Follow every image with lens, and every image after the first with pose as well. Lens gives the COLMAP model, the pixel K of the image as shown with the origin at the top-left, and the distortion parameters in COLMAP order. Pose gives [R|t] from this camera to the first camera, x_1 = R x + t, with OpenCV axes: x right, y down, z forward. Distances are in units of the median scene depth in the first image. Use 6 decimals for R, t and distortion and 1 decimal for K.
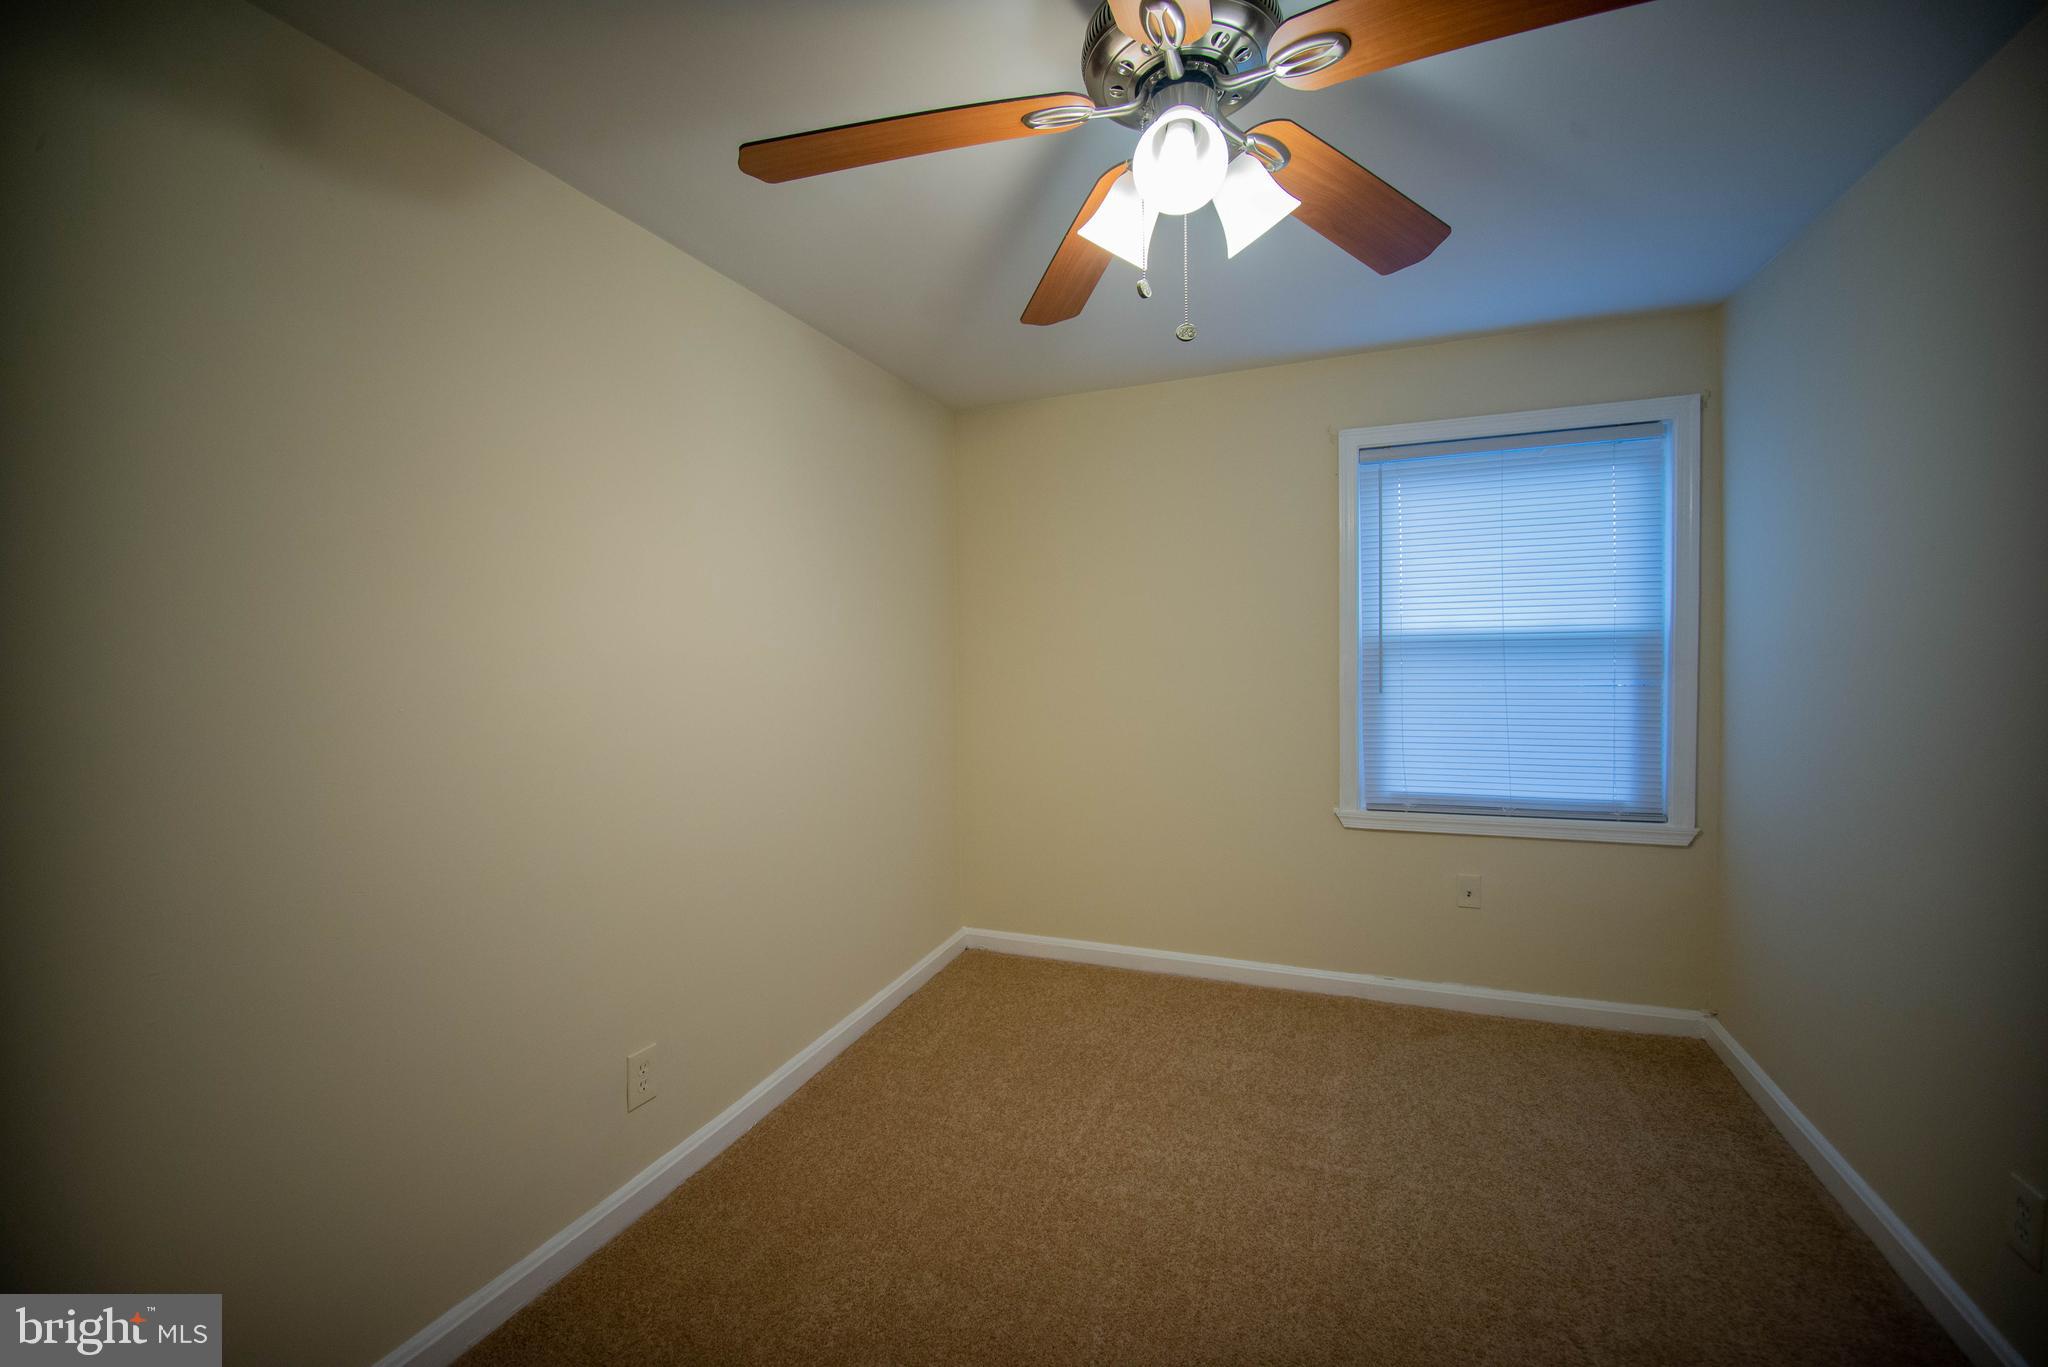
lens RADIAL K [[791.9, 0, 1033.2], [0, 791.9, 679.6], [0, 0, 1]] dist [0.010697, -0.021998]
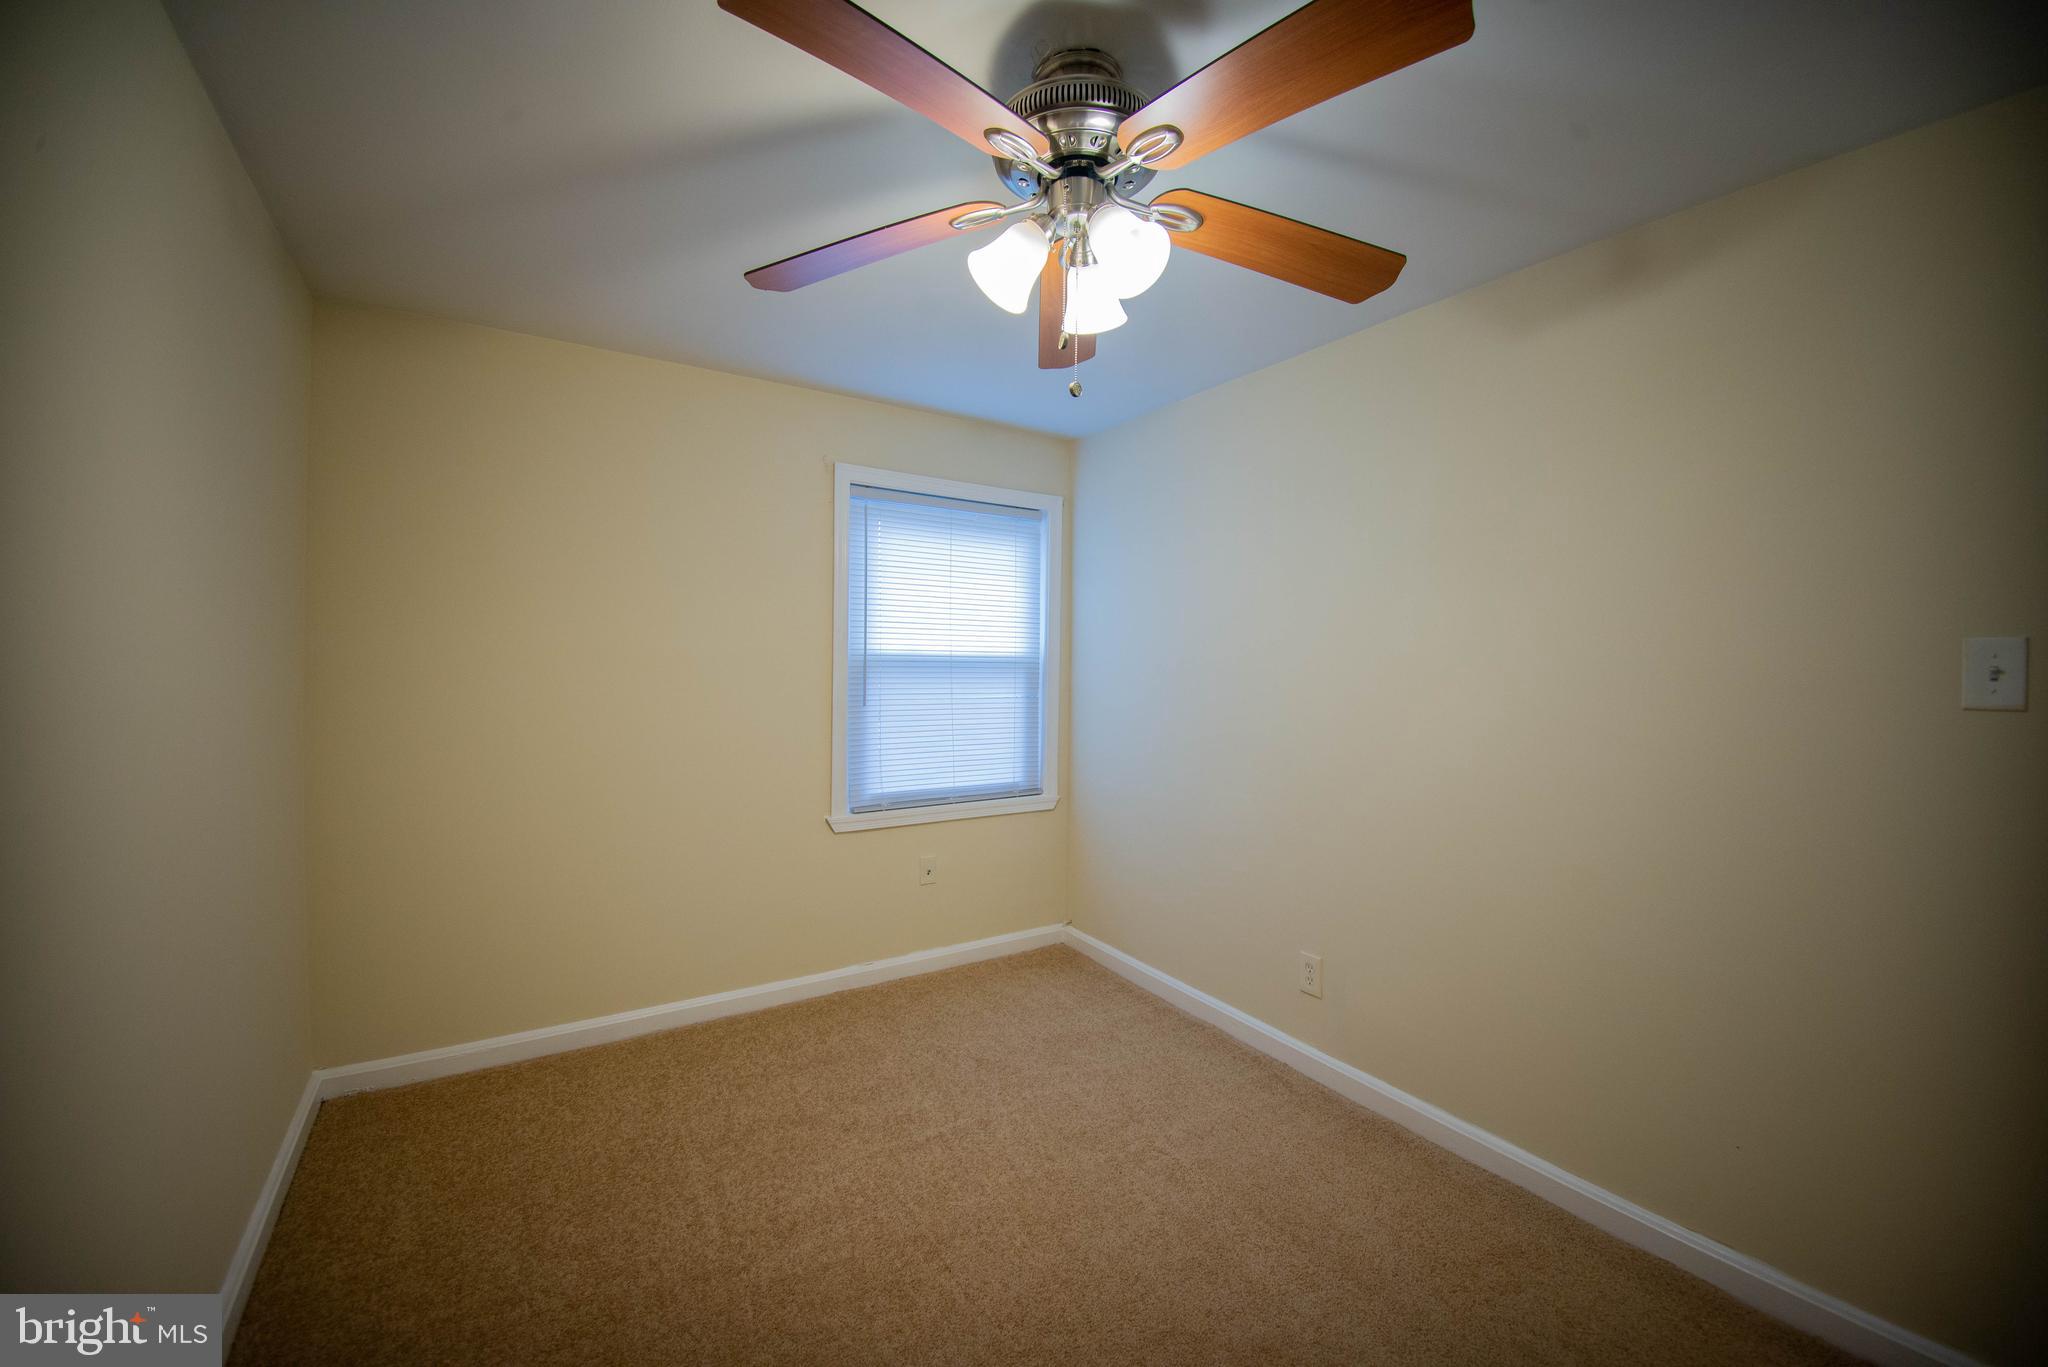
lens RADIAL K [[791.9, 0, 1033.2], [0, 791.9, 679.6], [0, 0, 1]] dist [0.010697, -0.021998]
pose [[0.596979, 0.009084, 0.802206, -0.330768], [0.009048, 0.999796, -0.018054, 0.002072], [-0.802206, 0.018037, 0.596775, 0.159029]]
